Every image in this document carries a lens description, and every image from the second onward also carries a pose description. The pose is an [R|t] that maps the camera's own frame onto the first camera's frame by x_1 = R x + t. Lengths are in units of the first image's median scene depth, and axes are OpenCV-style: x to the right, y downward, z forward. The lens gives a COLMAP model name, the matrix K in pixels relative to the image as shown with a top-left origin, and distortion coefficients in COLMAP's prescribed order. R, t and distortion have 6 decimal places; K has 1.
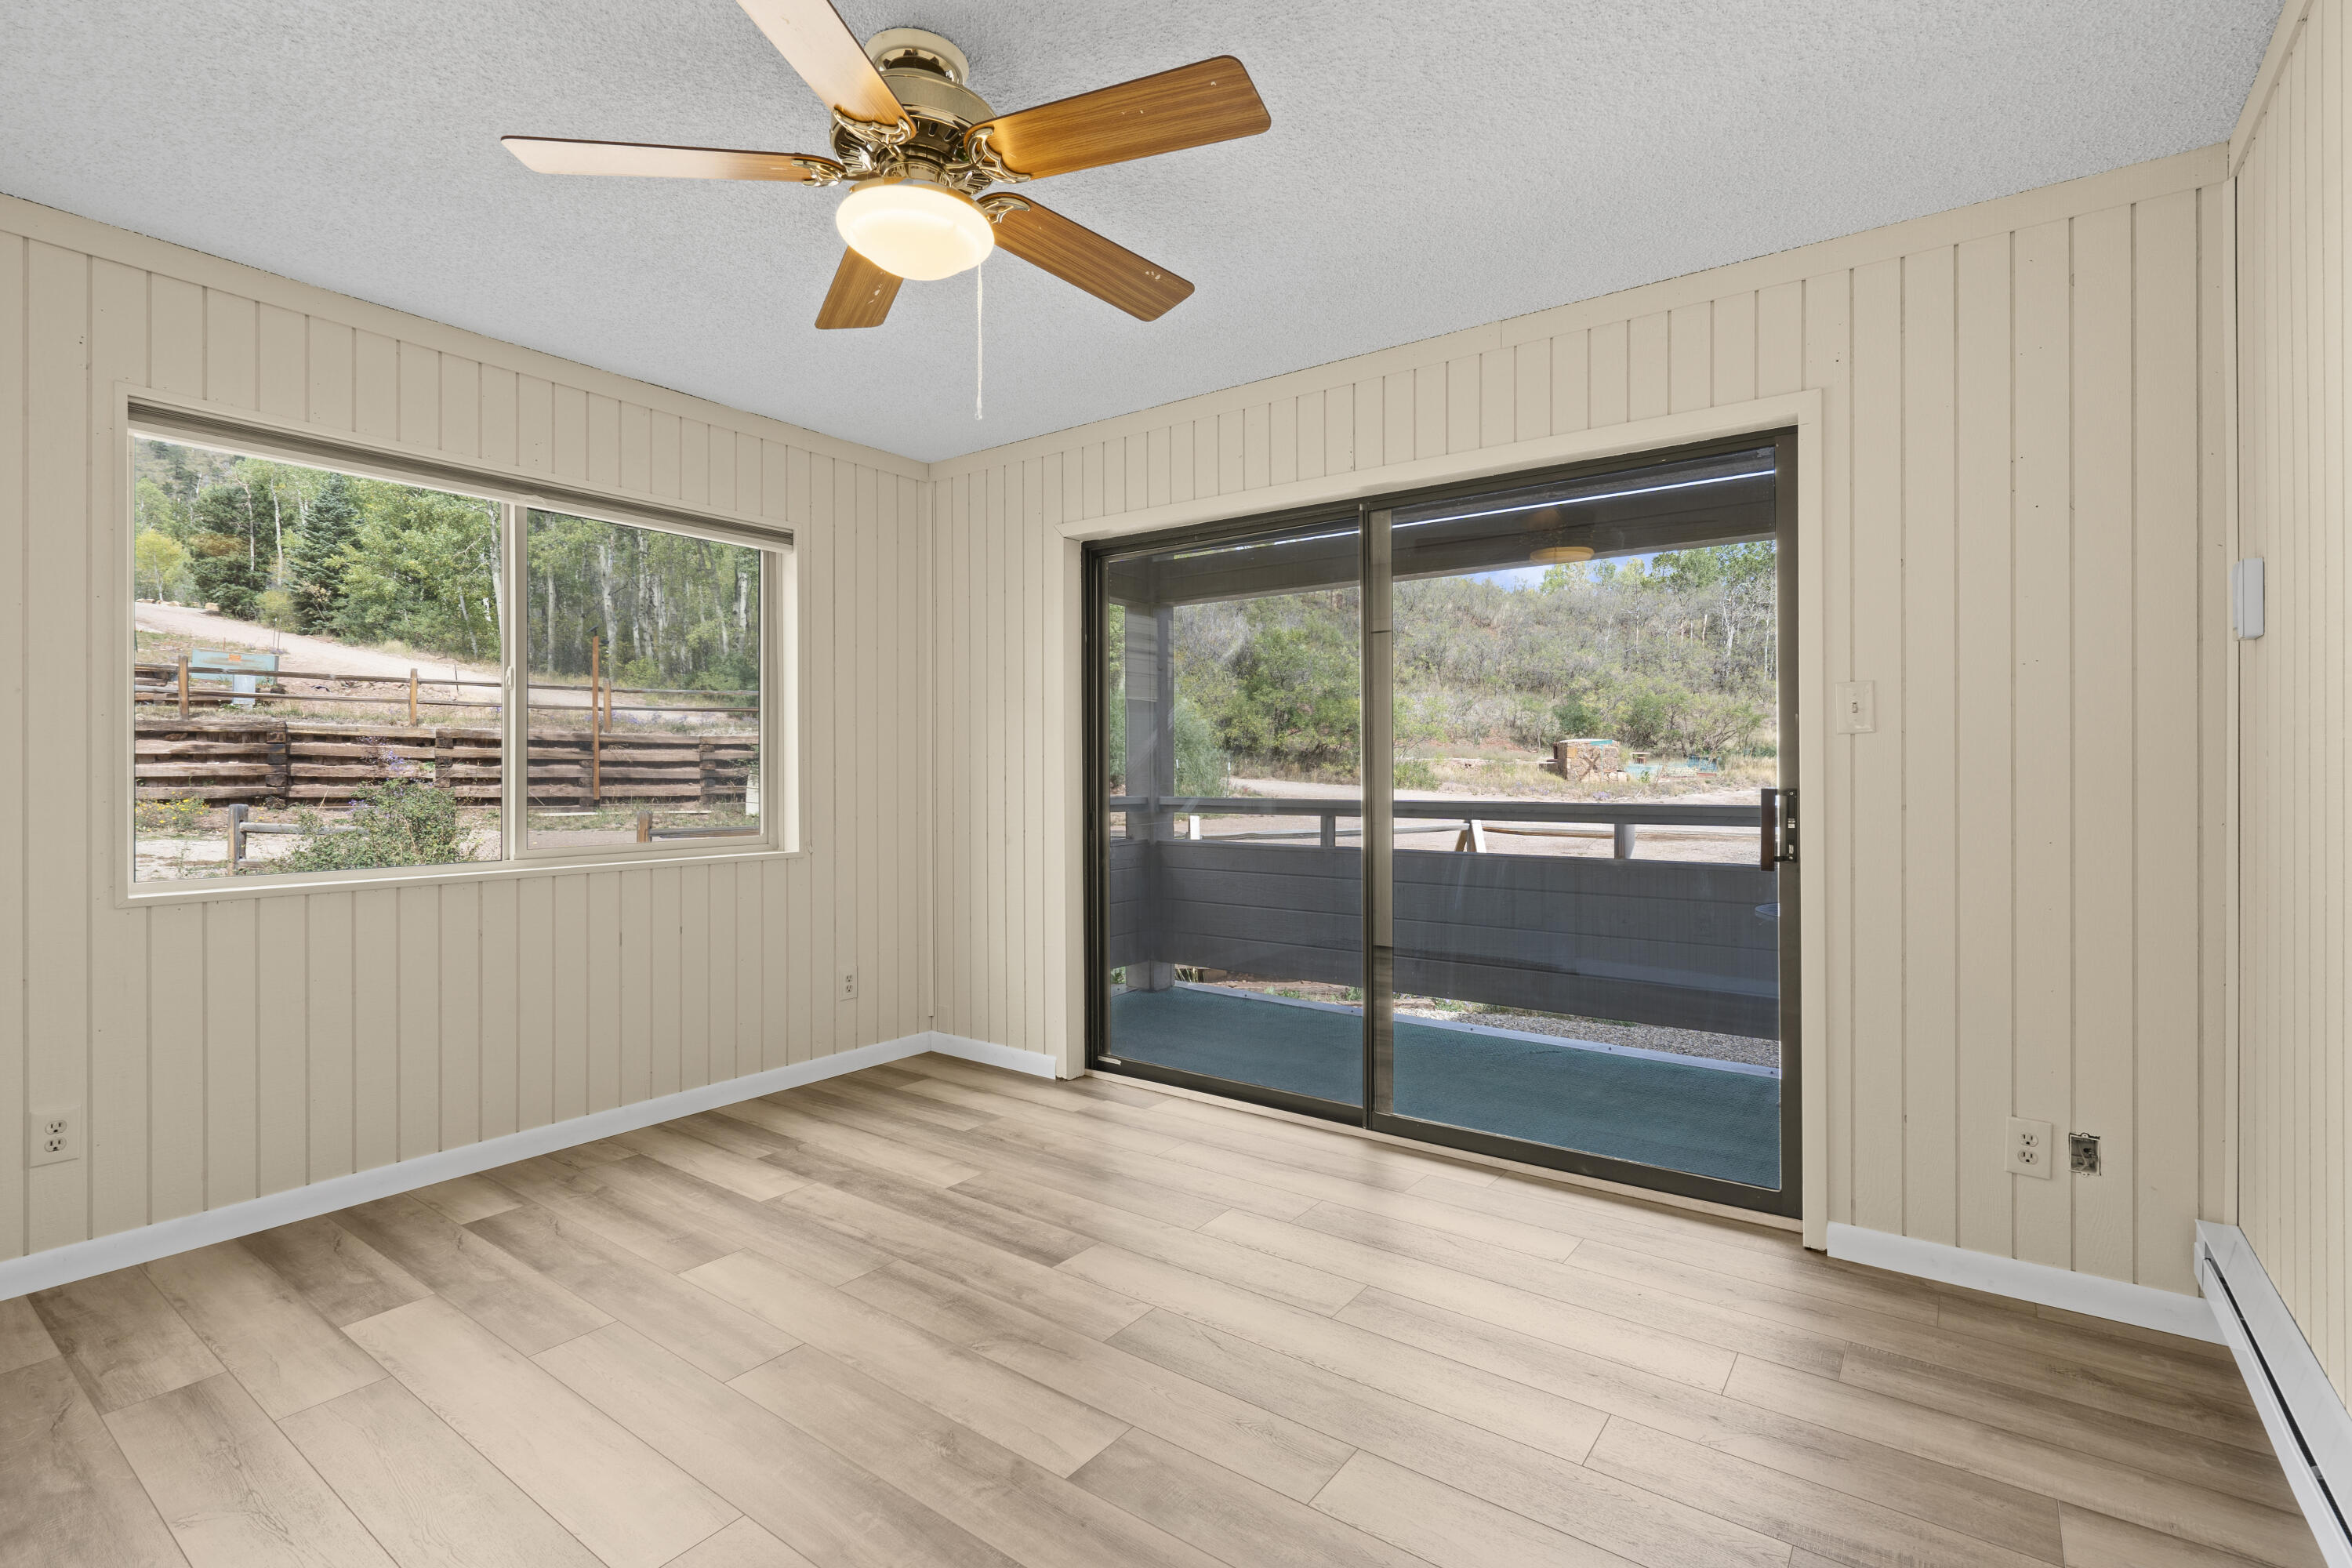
lens RADIAL K [[1071.3, 0, 1175.6], [0, 1071.3, 793.3], [0, 0, 1]] dist [-0.002620, 0.000340]
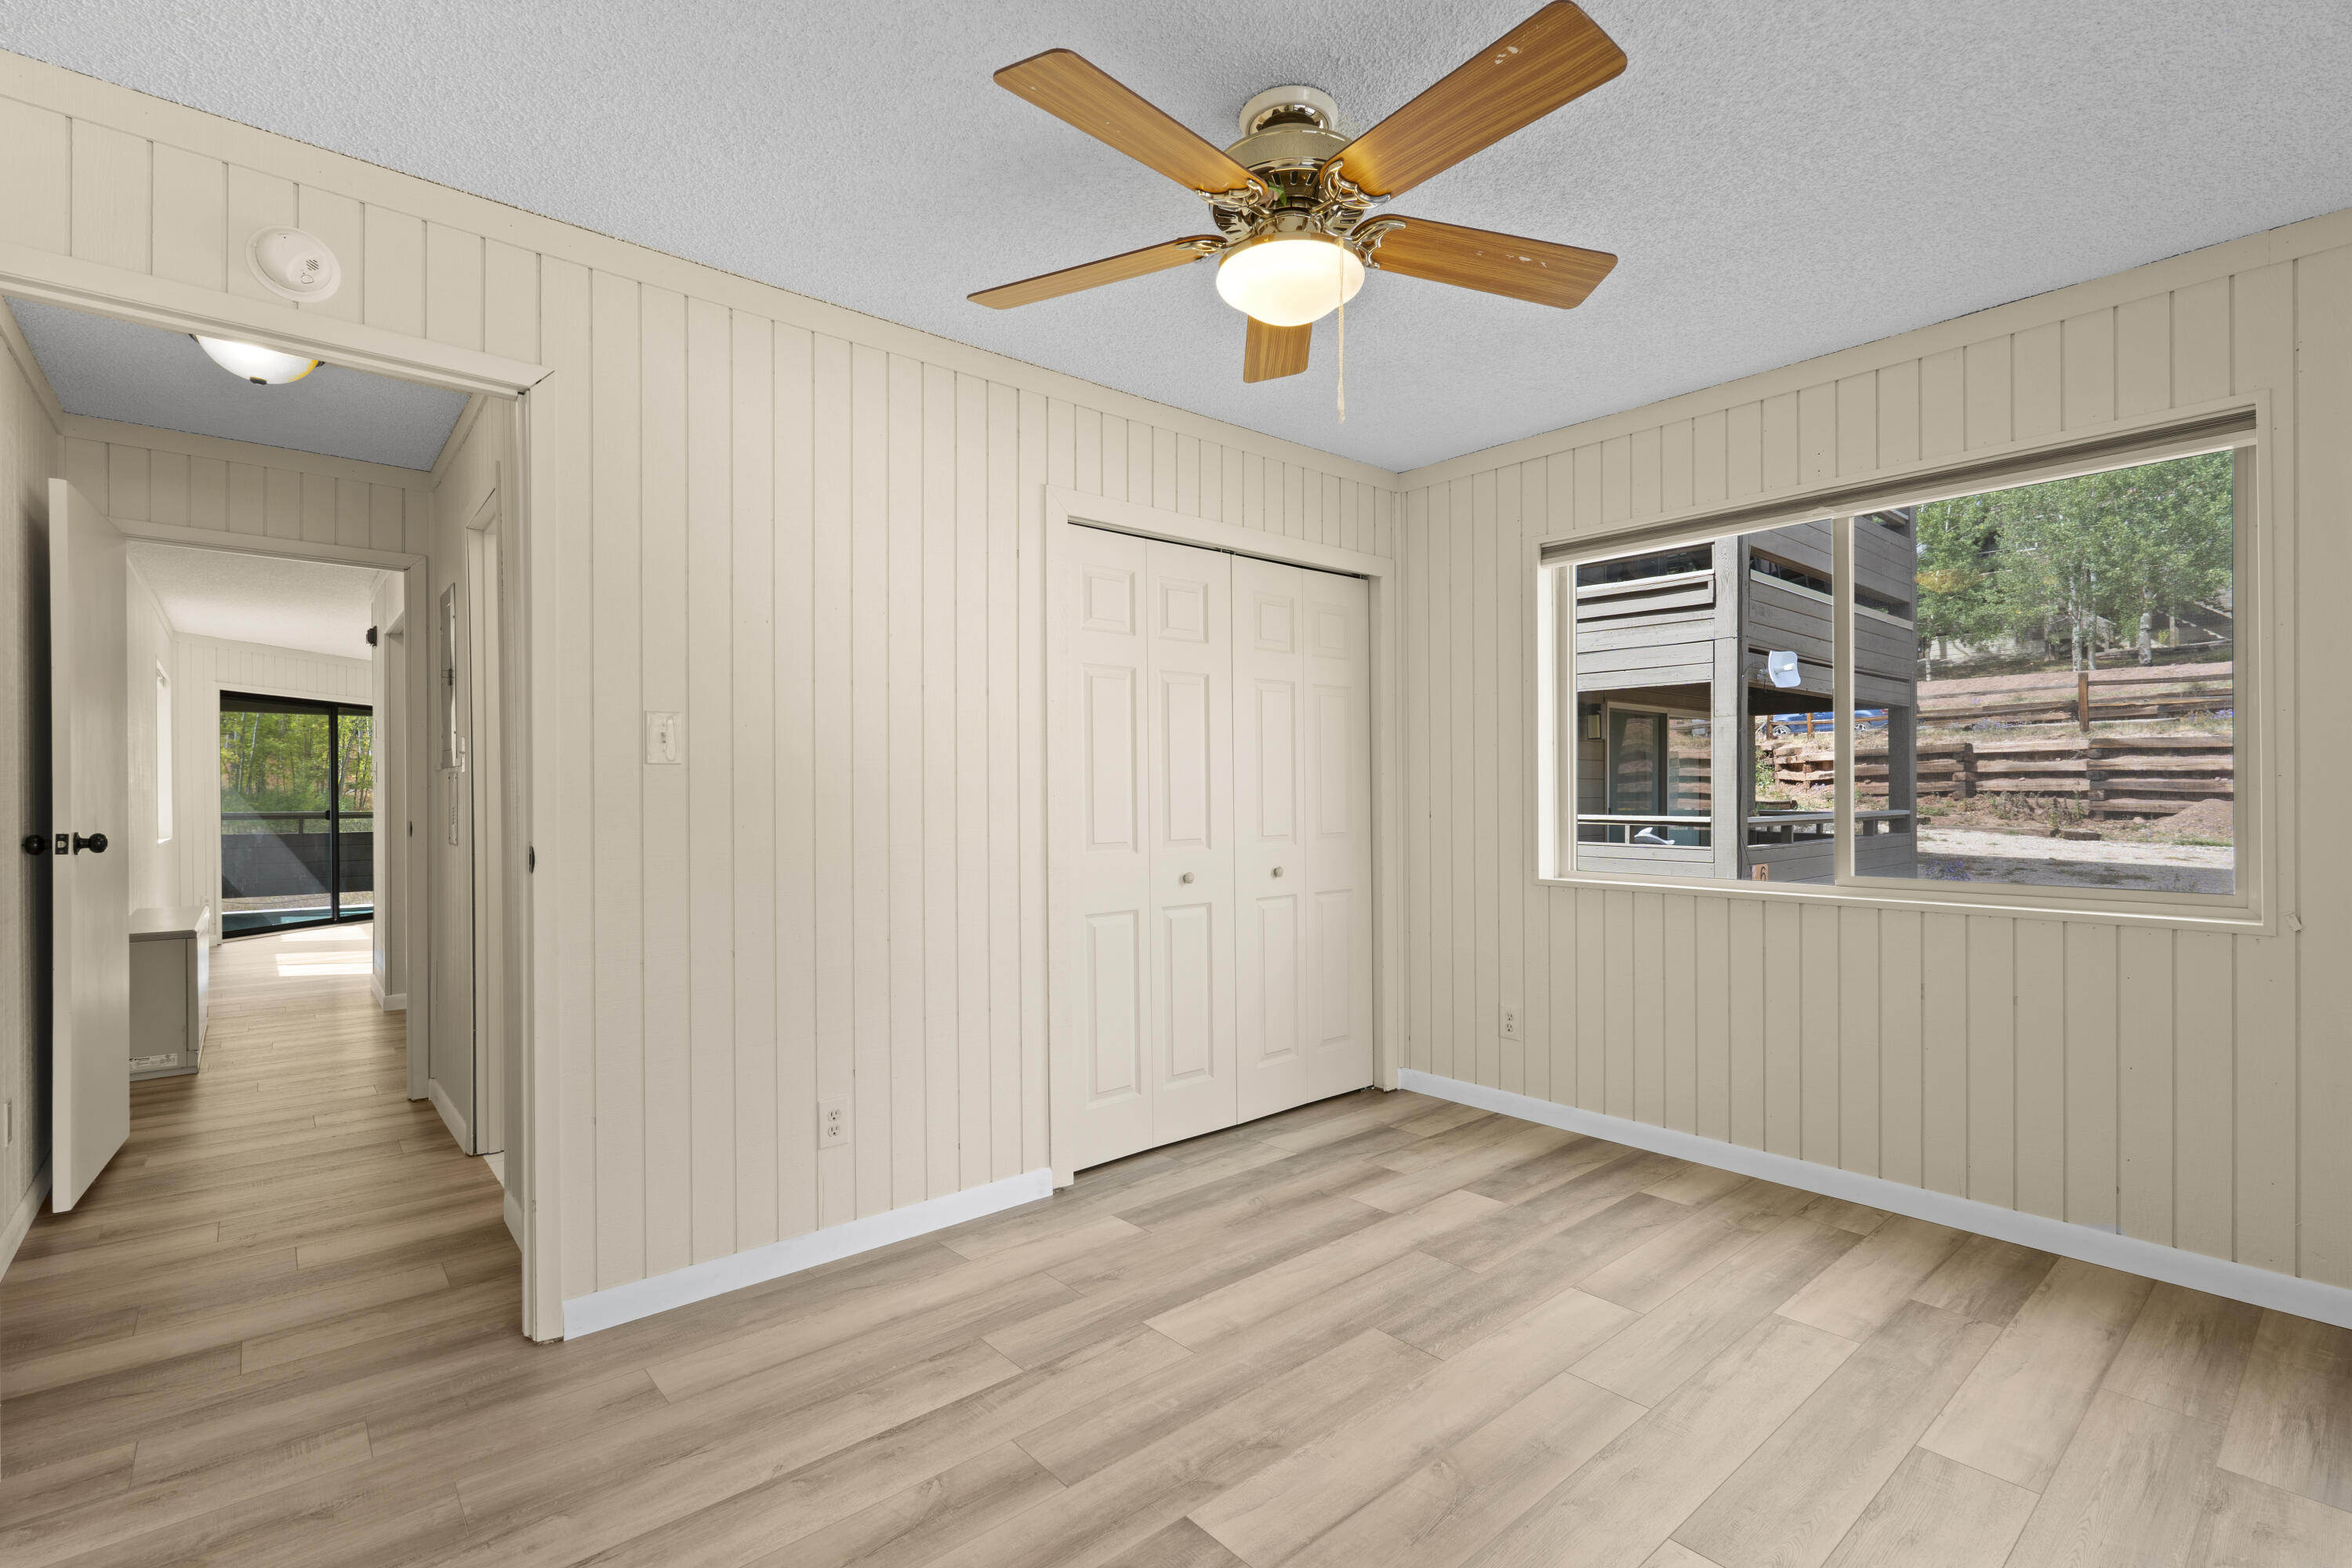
lens RADIAL K [[1071.3, 0, 1187.1], [0, 1071.3, 796.2], [0, 0, 1]] dist [-0.002620, 0.000340]
pose [[-0.223814, 0.002252, -0.974629, 0.529130], [-0.015309, 0.999866, 0.005826, -0.015902], [0.974512, 0.016225, -0.223749, 0.751662]]
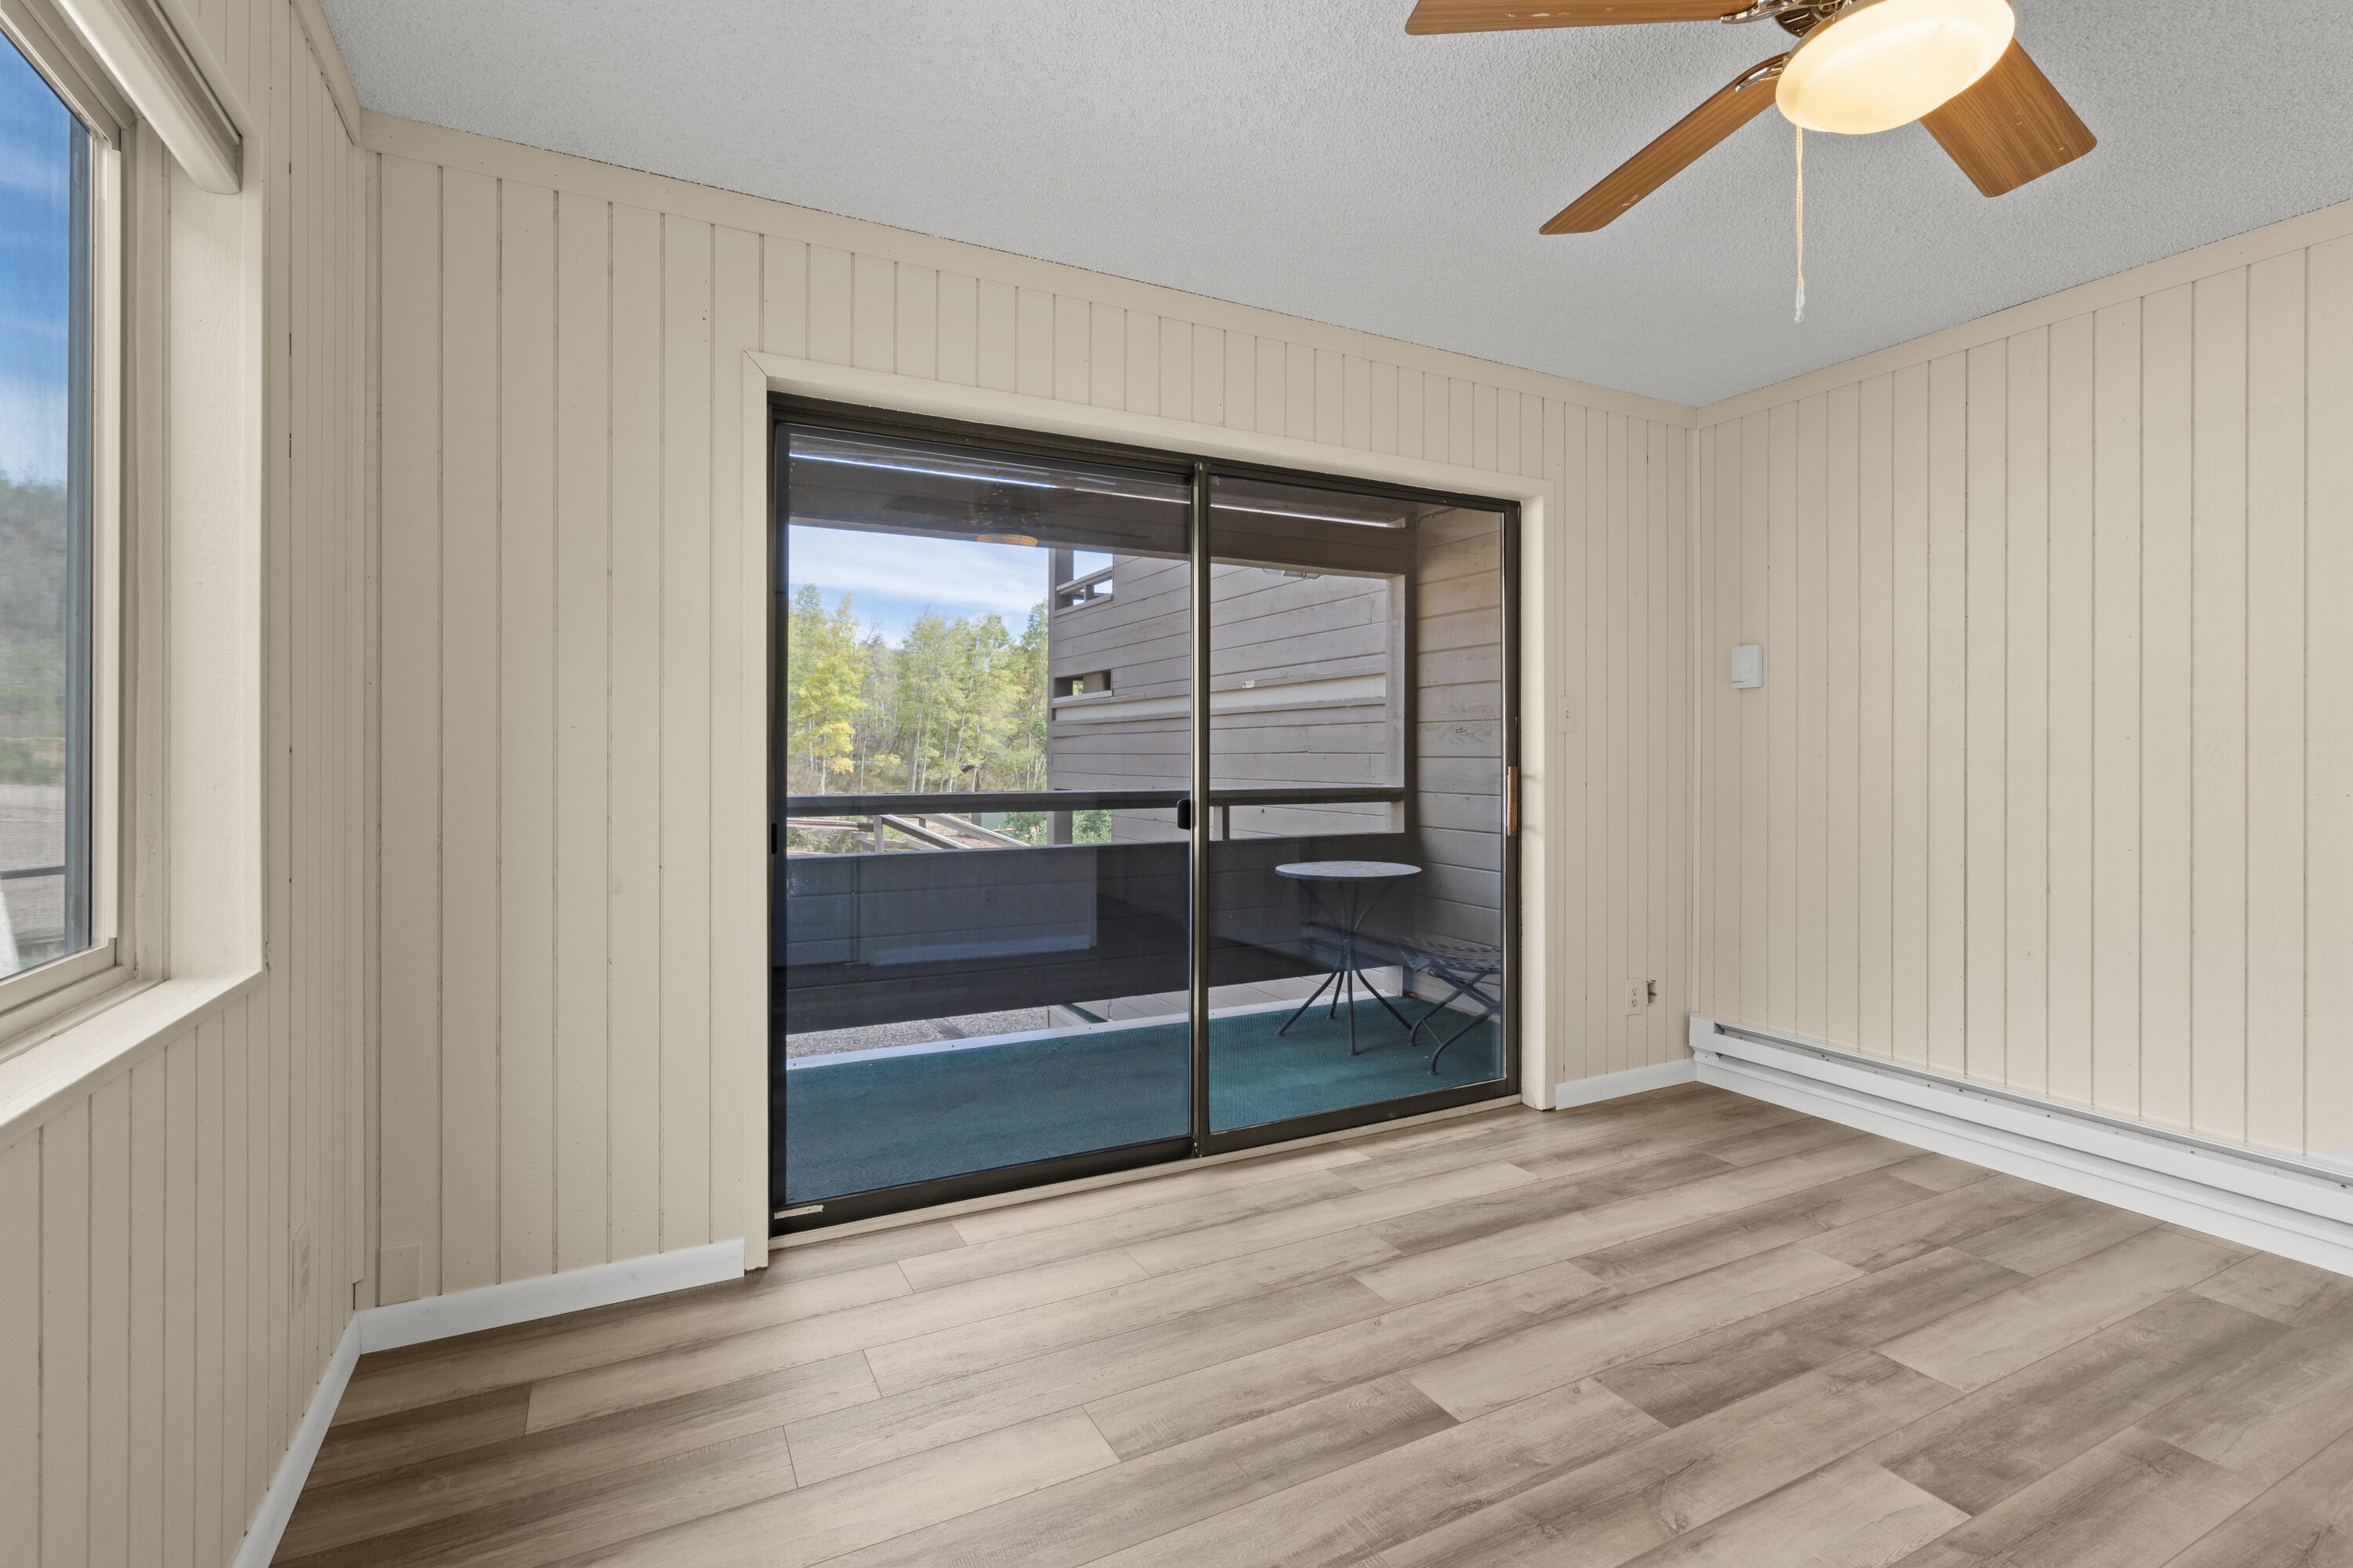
lens RADIAL K [[1071.8, 0, 1182.0], [0, 1071.8, 764.8], [0, 0, 1]] dist [-0.002620, 0.000340]
pose [[0.444899, -0.001864, 0.895579, -0.768733], [0.018104, 0.999812, -0.006912, -0.011525], [-0.895398, 0.019289, 0.444849, 0.737692]]
